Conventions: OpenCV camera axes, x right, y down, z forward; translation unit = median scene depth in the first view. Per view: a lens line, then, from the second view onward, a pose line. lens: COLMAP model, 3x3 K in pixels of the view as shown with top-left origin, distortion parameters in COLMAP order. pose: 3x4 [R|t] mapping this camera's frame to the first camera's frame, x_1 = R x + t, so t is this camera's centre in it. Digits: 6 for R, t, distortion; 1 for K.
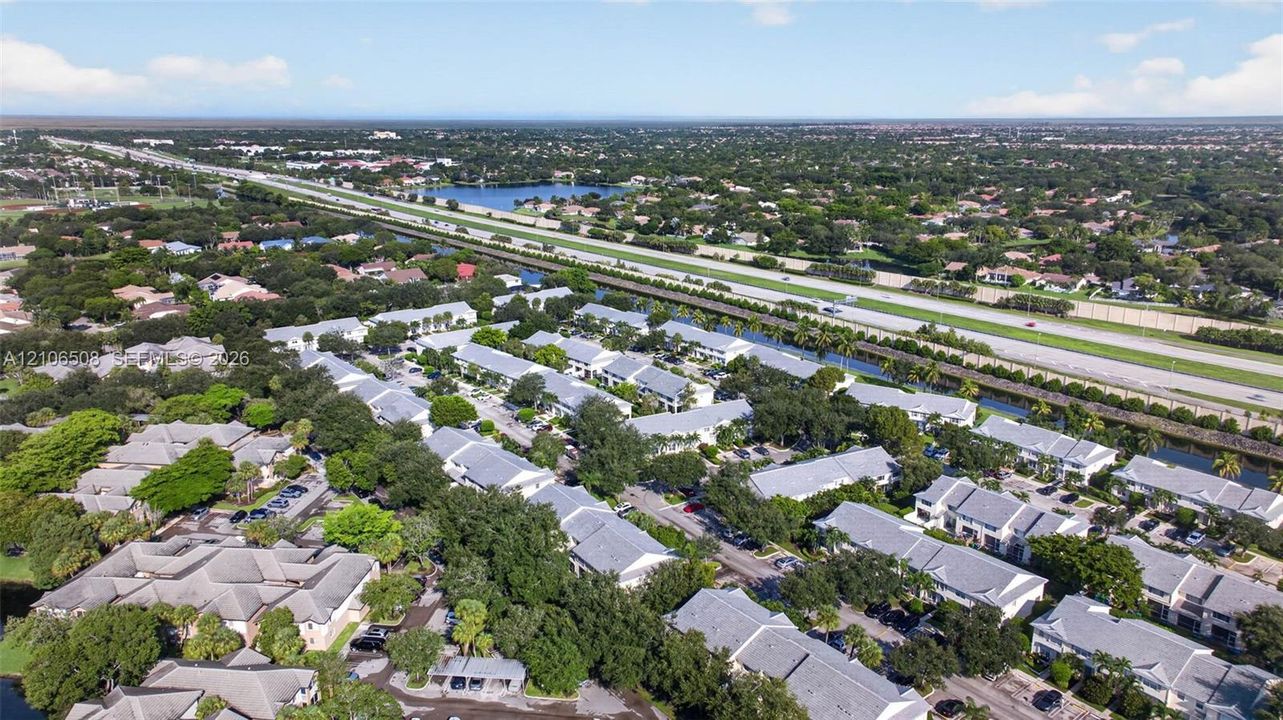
lens RADIAL K [[926.1, 0, 641.5], [0, 926.1, 360.0], [0, 0, 1]] dist [0.077131, -0.001808]
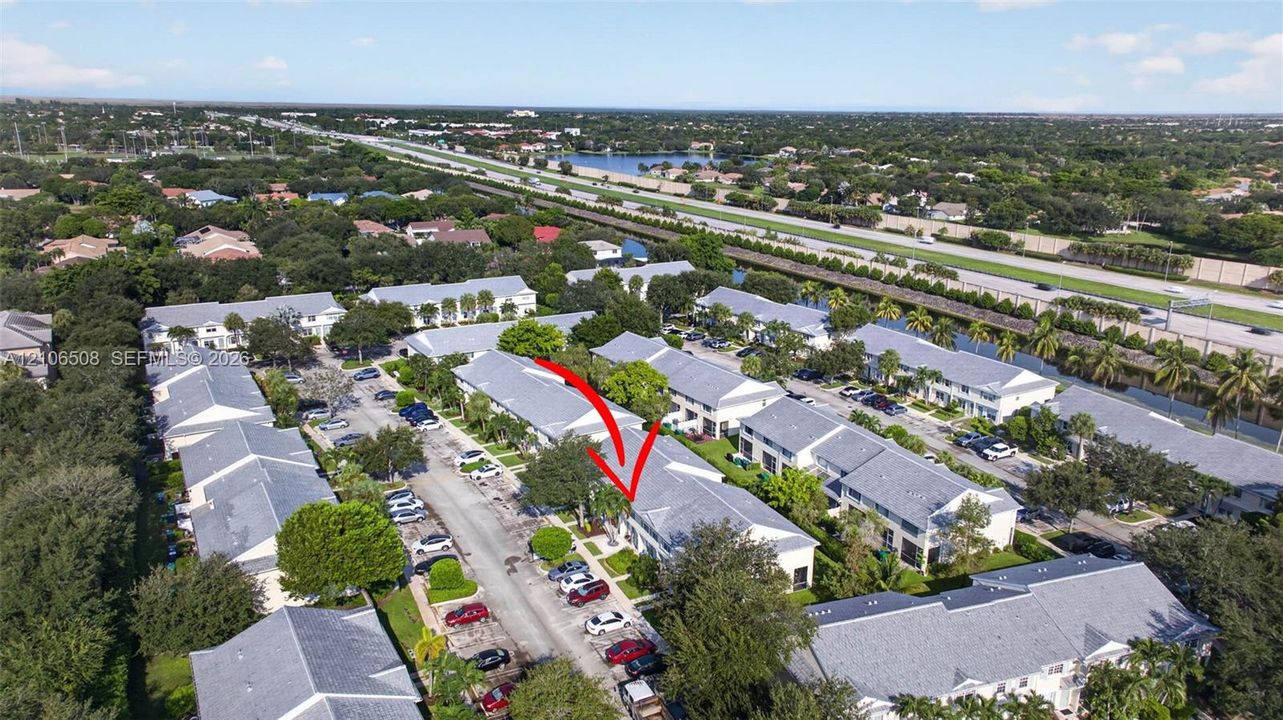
lens RADIAL K [[926.1, 0, 641.5], [0, 926.1, 360.0], [0, 0, 1]] dist [0.077131, -0.001808]
pose [[0.988717, 0.055447, -0.139155, -0.019501], [-0.054208, 0.998449, 0.012680, -0.017362], [0.139642, -0.004994, 0.990189, 0.360790]]
